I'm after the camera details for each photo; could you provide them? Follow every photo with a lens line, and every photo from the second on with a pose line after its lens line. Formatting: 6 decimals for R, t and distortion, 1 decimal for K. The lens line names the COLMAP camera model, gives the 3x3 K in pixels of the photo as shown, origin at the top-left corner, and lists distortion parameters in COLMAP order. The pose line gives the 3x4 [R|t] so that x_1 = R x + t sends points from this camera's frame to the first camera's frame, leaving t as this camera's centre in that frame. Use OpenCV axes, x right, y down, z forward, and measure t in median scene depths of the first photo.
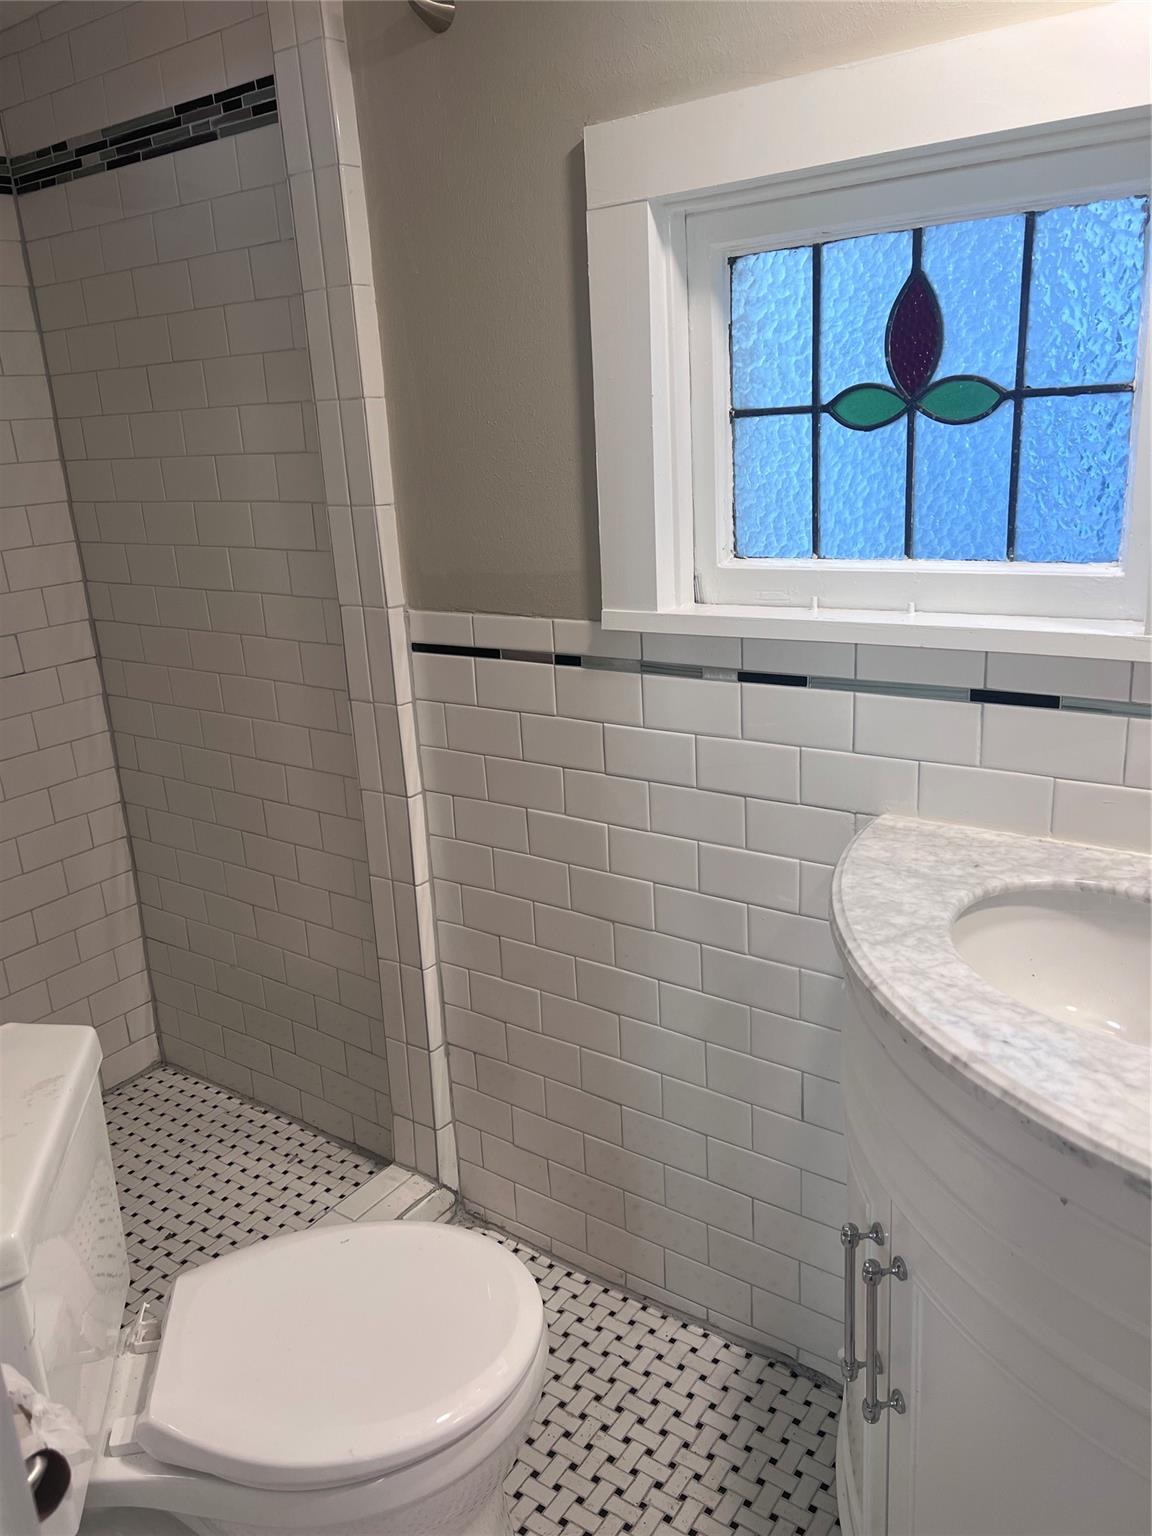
lens RADIAL K [[1143.3, 0, 586.3], [0, 1143.3, 777.5], [0, 0, 1]] dist [0.052398, -0.069890]
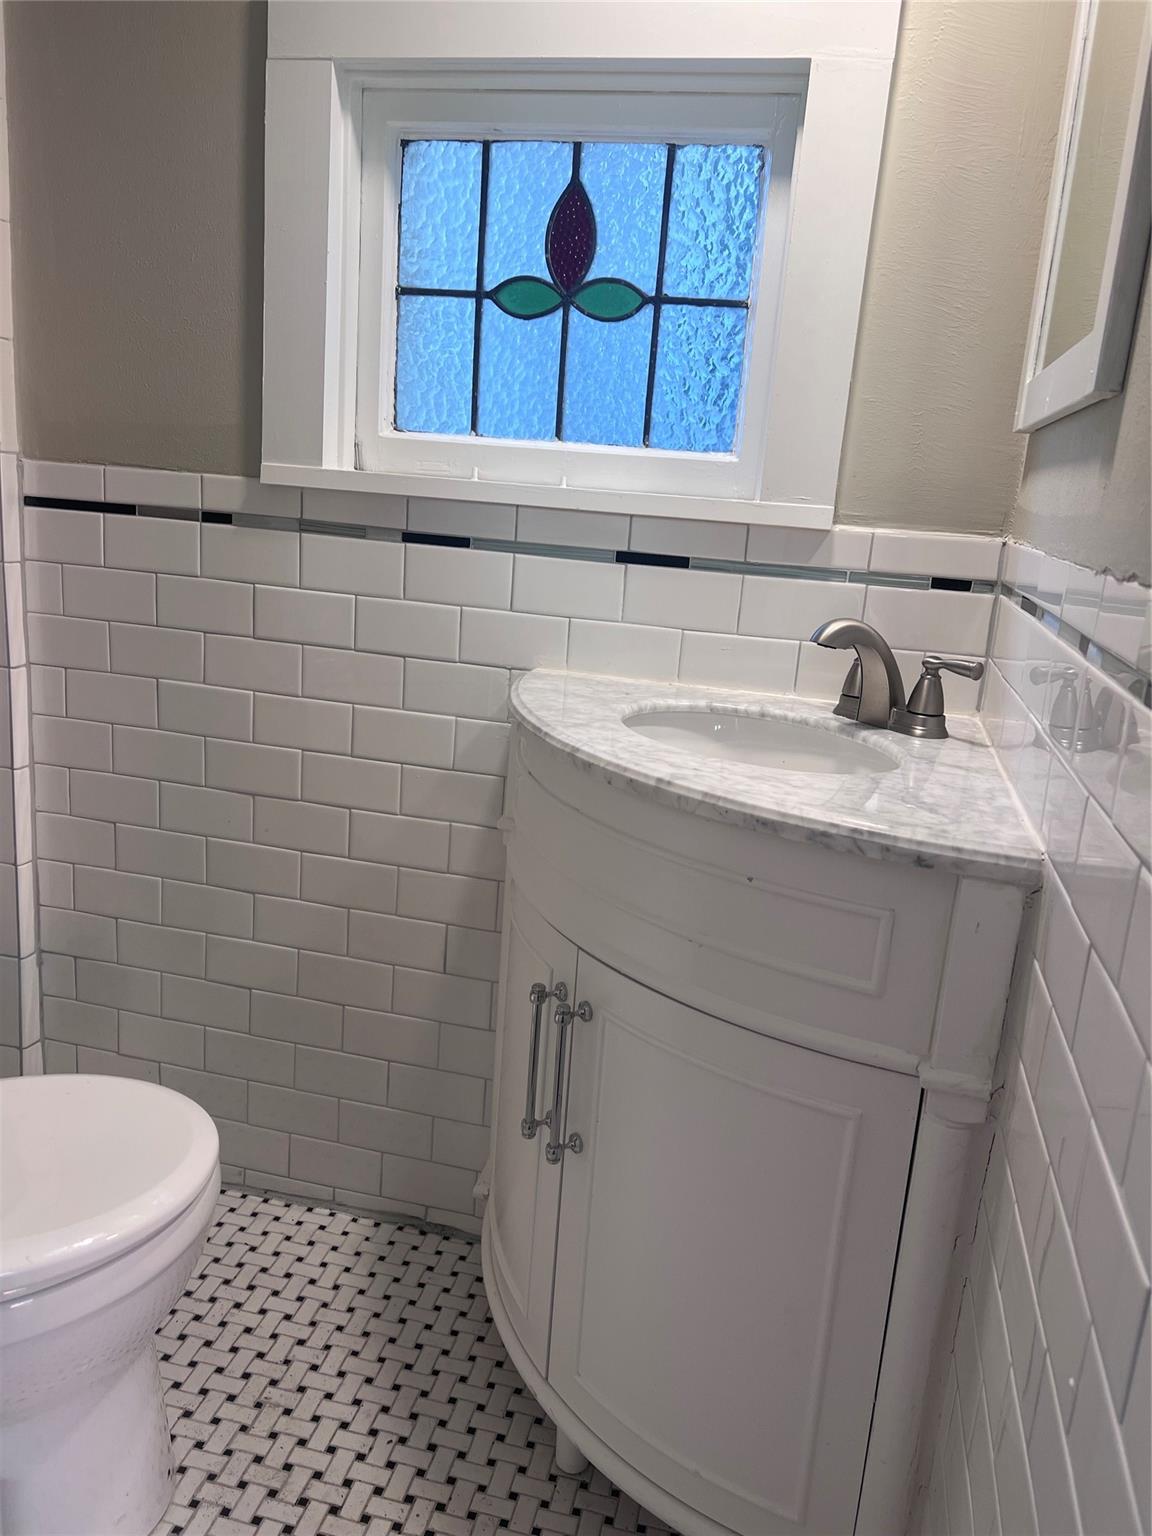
lens RADIAL K [[1143.3, 0, 581.1], [0, 1143.3, 775.9], [0, 0, 1]] dist [0.052398, -0.069890]
pose [[0.918155, 0.025656, 0.395390, -0.131172], [-0.010919, 0.999161, -0.039477, 0.176384], [-0.396071, 0.031929, 0.917664, -0.022389]]
